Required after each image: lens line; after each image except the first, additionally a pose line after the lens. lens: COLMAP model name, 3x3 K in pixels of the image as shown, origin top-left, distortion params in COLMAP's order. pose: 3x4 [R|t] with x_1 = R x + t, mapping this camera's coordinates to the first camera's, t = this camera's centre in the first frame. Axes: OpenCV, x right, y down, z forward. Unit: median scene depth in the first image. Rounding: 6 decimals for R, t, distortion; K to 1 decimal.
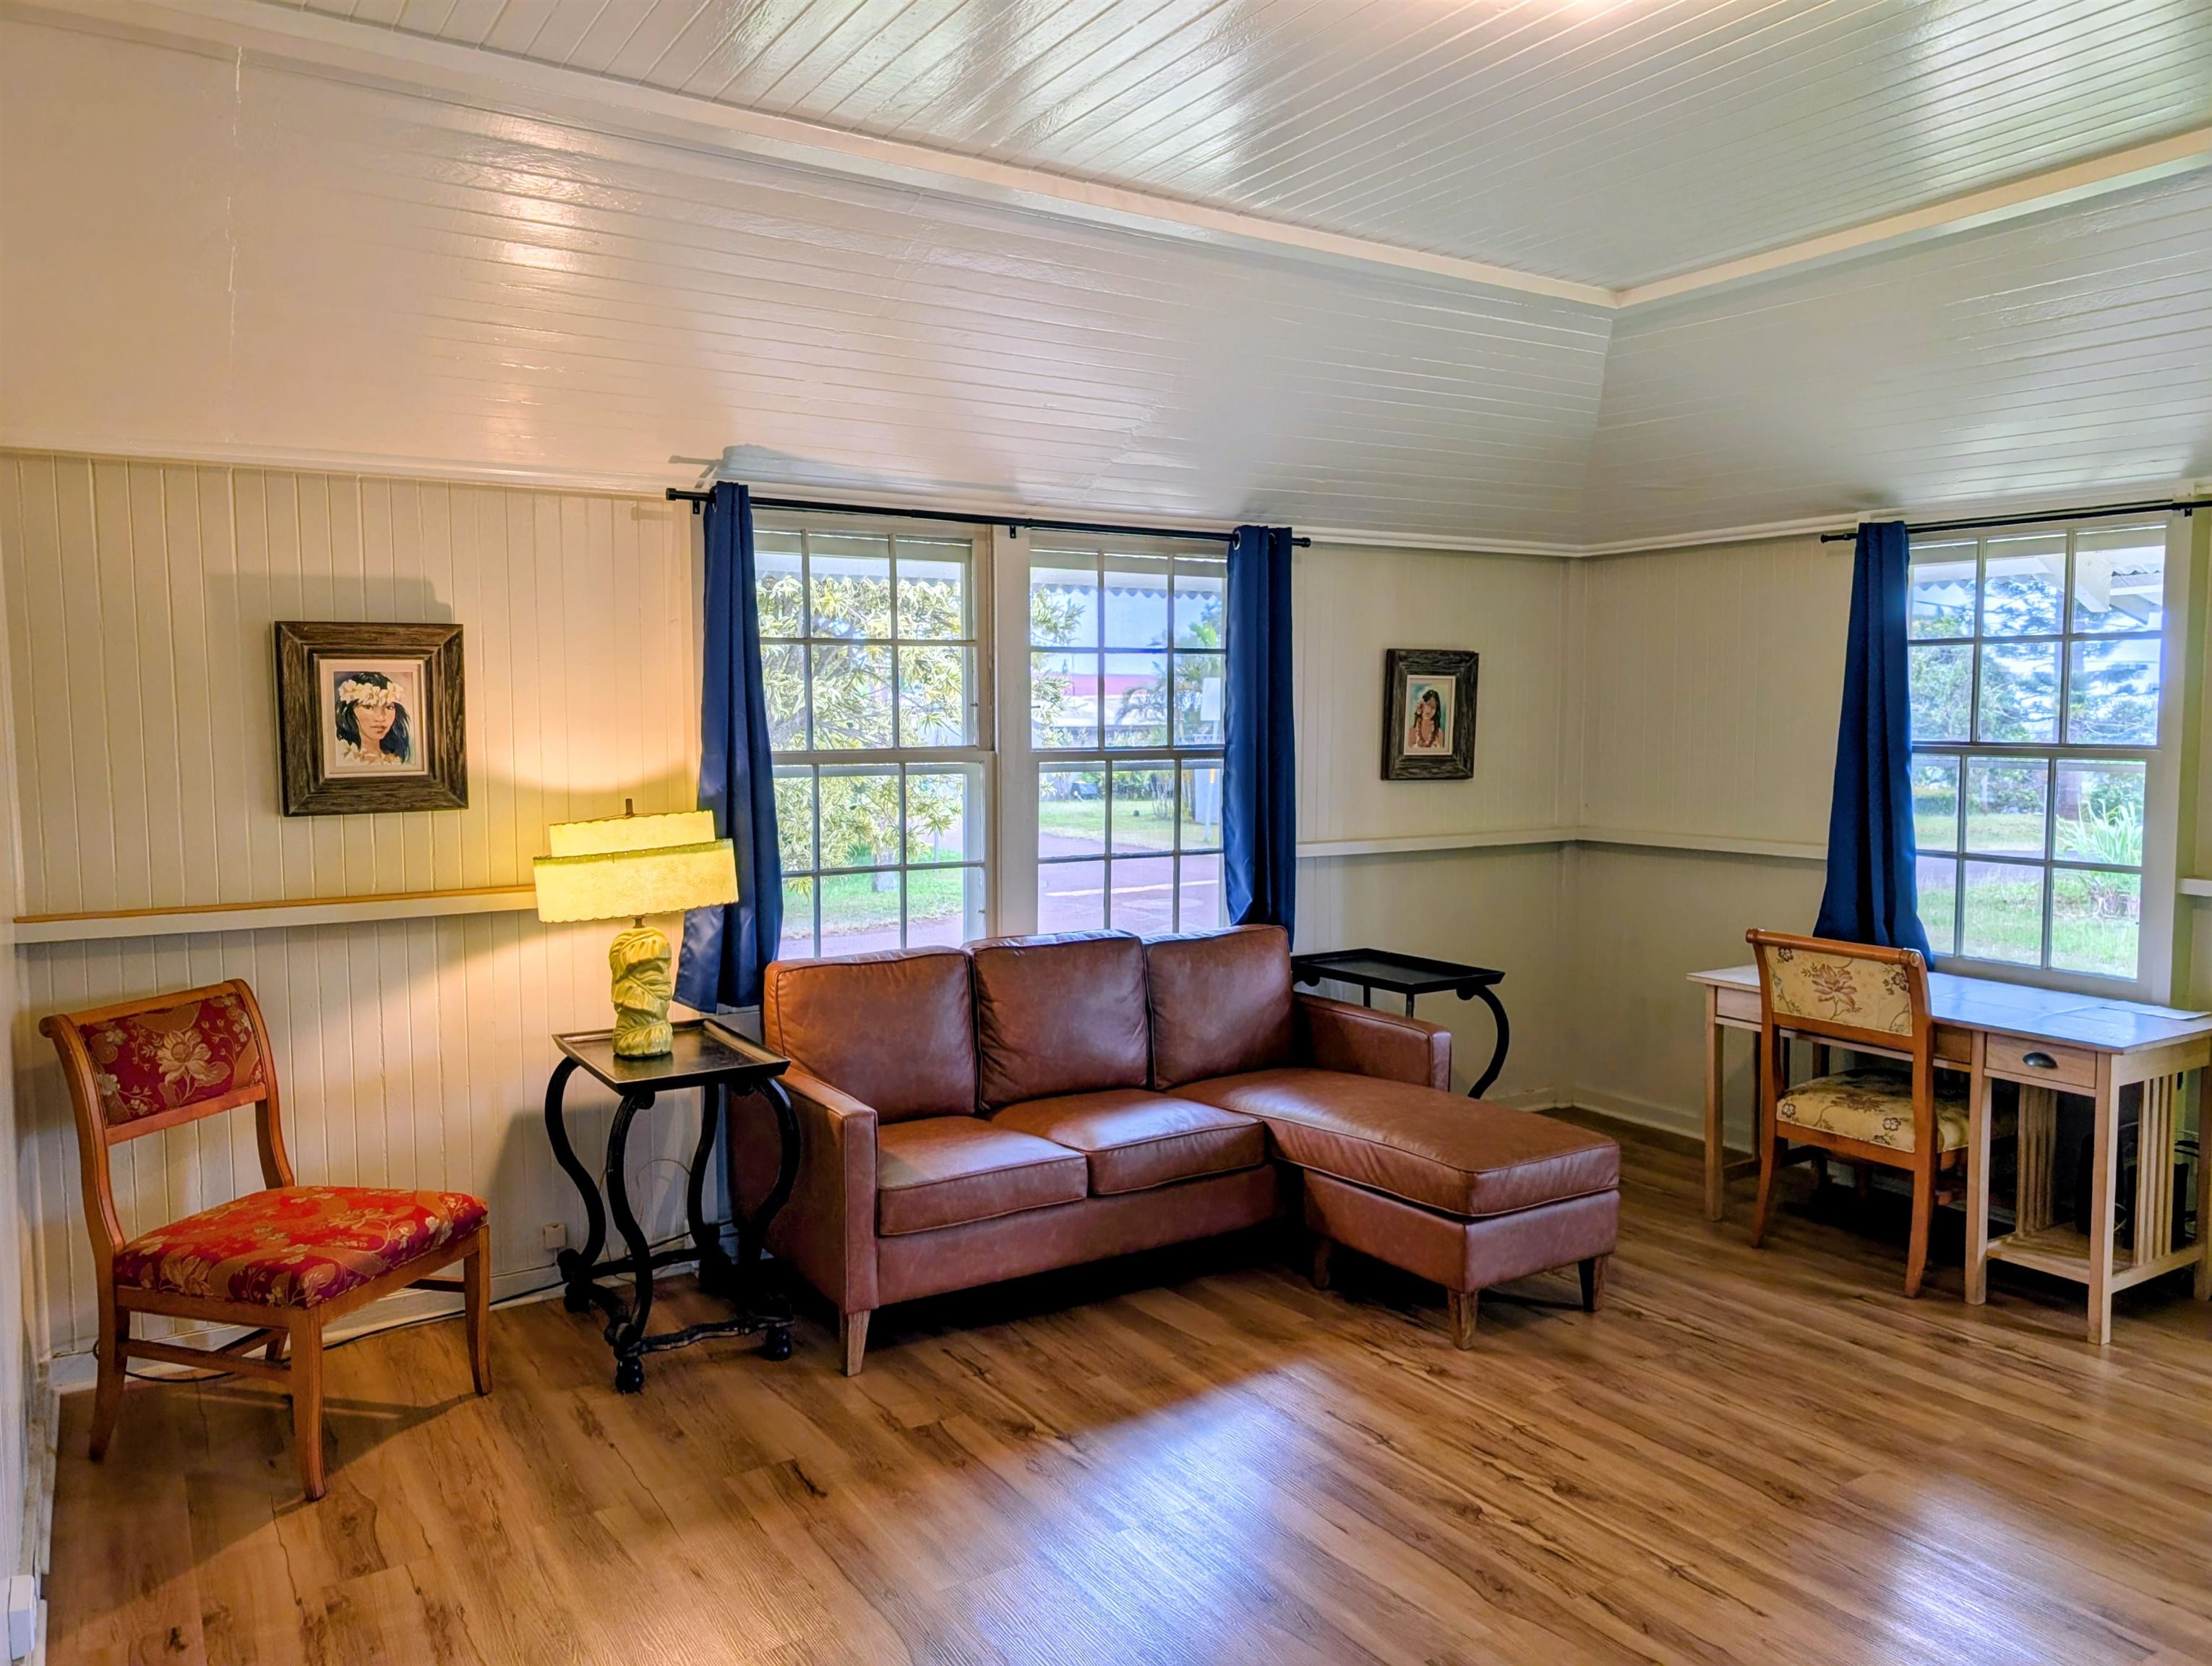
lens RADIAL K [[1657.9, 0, 1072.1], [0, 1657.9, 824.2], [0, 0, 1]] dist [0.042323, -0.004868]
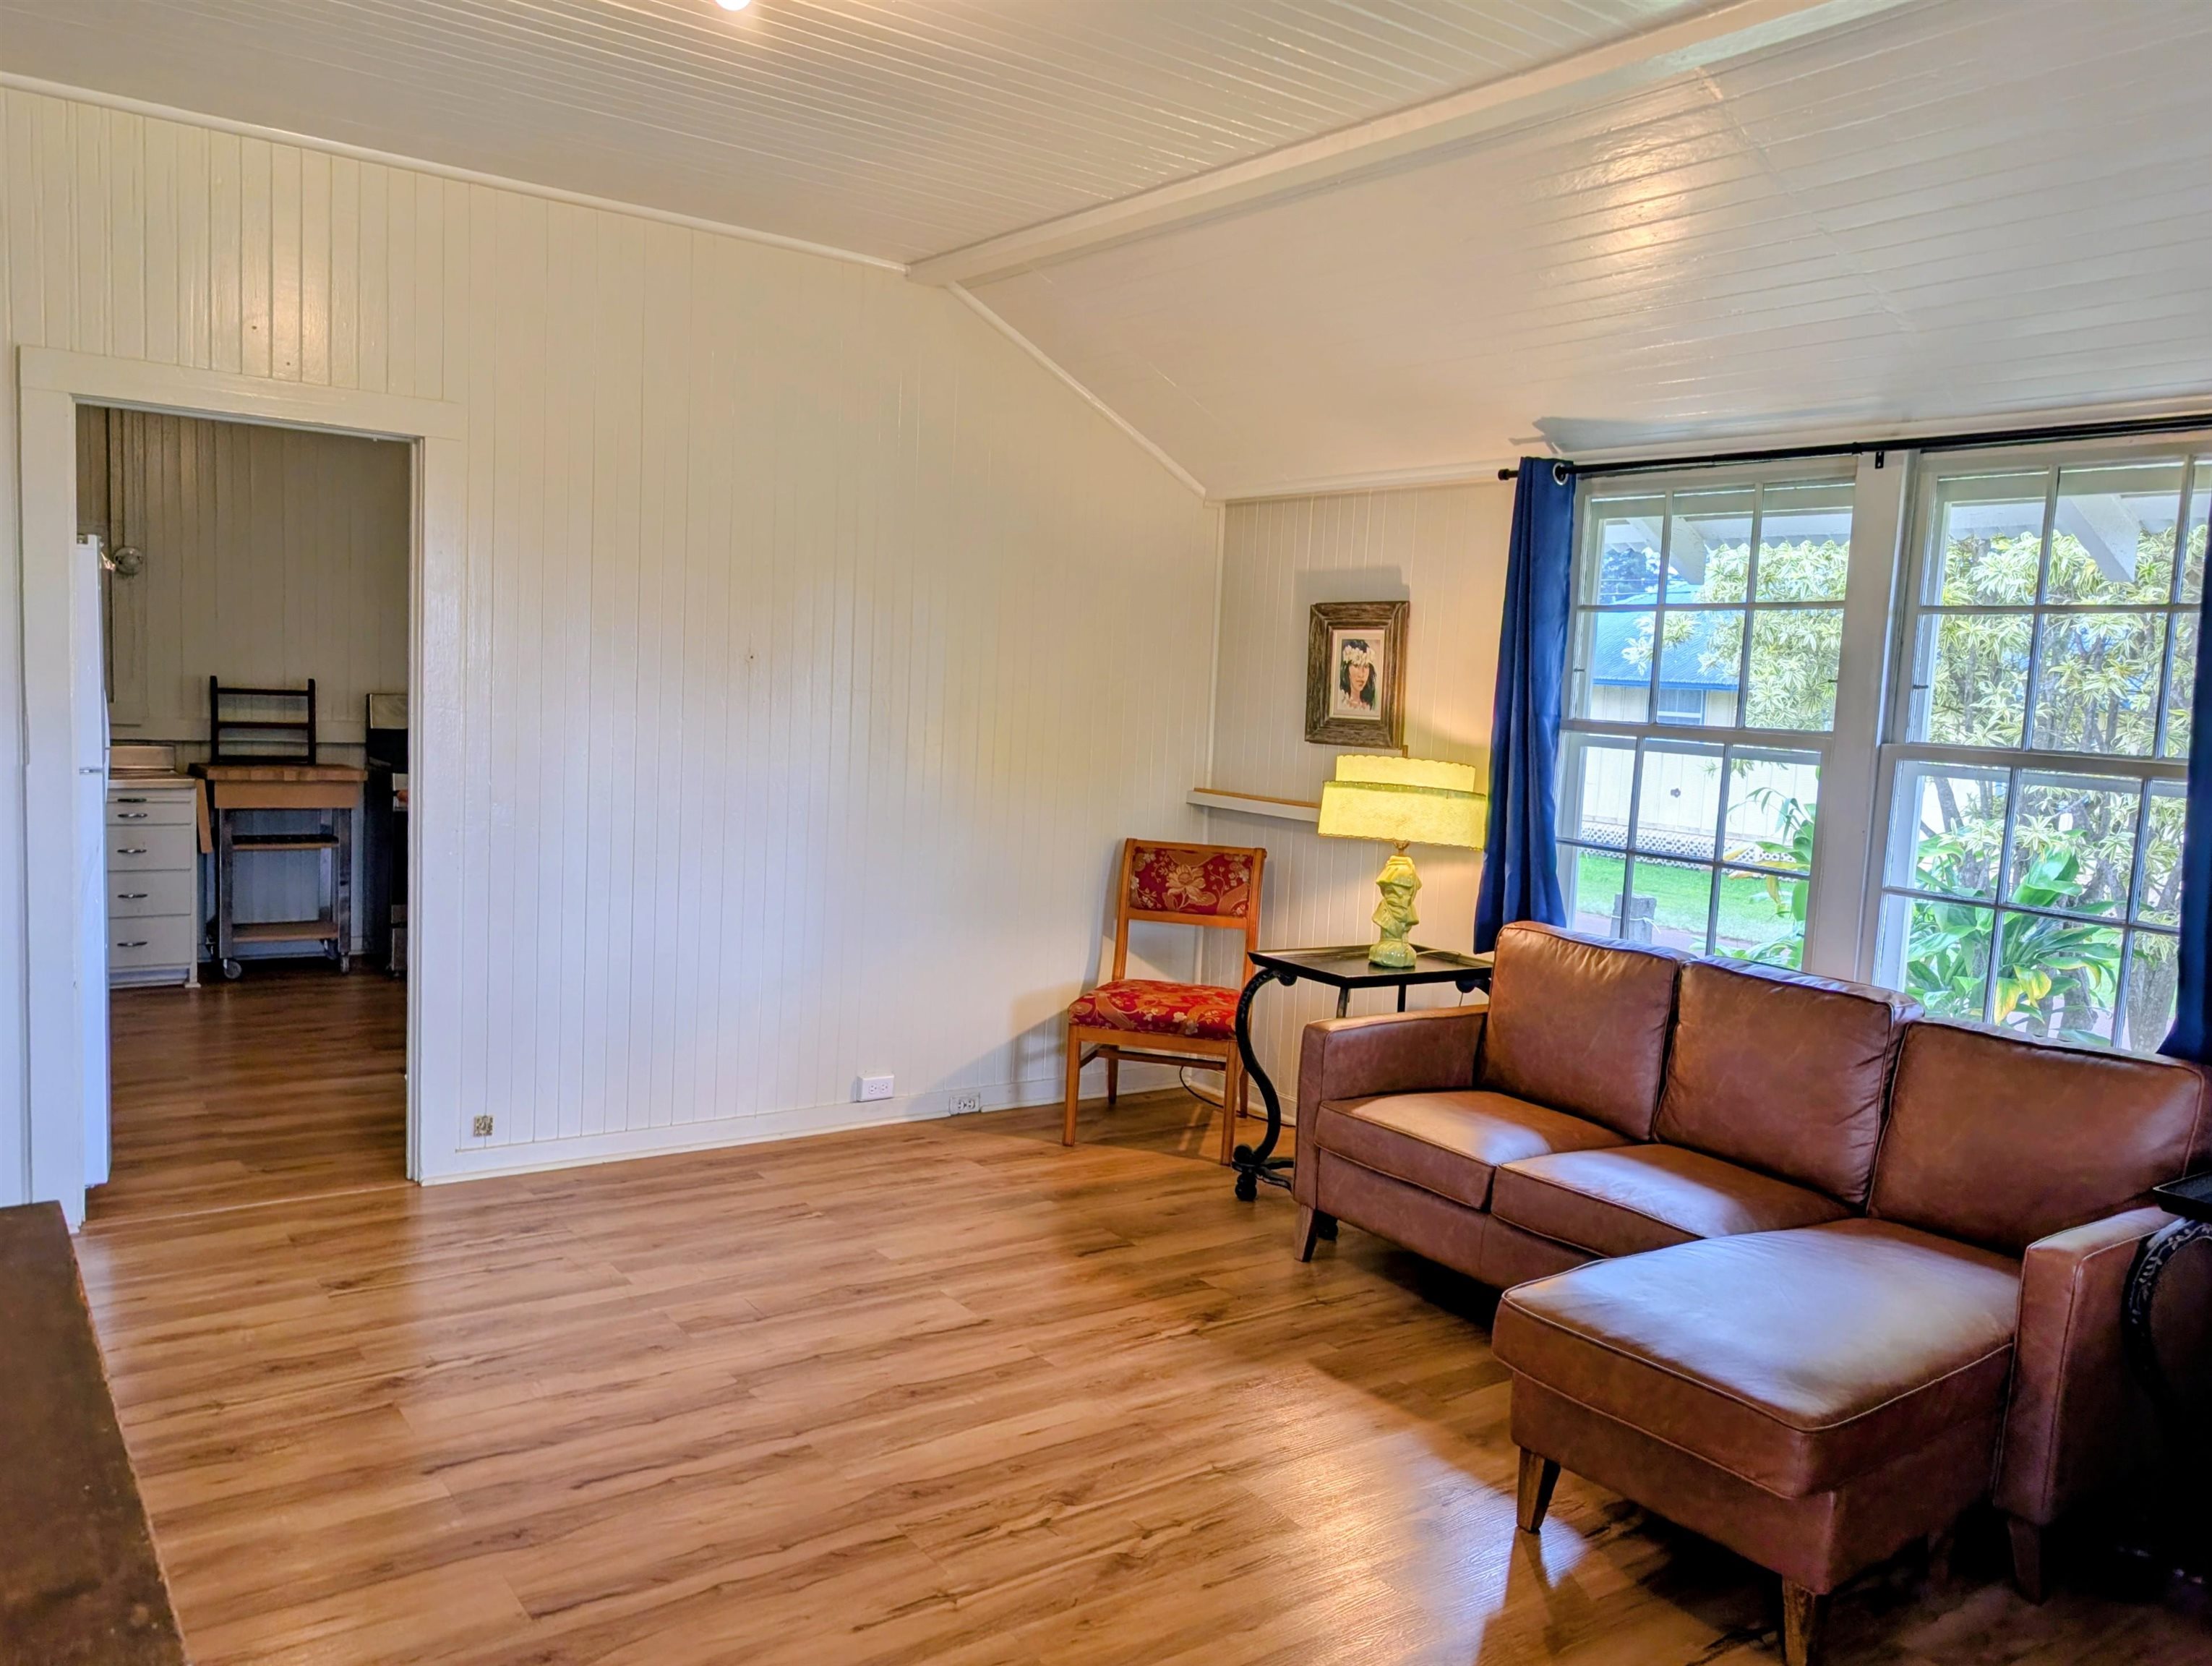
lens RADIAL K [[1657.9, 0, 1072.1], [0, 1657.9, 824.2], [0, 0, 1]] dist [0.042323, -0.004868]
pose [[0.045015, 0.095146, -0.994445, 0.915089], [-0.125939, 0.988053, 0.088834, -0.035527], [0.991016, 0.121240, 0.056460, 0.734569]]
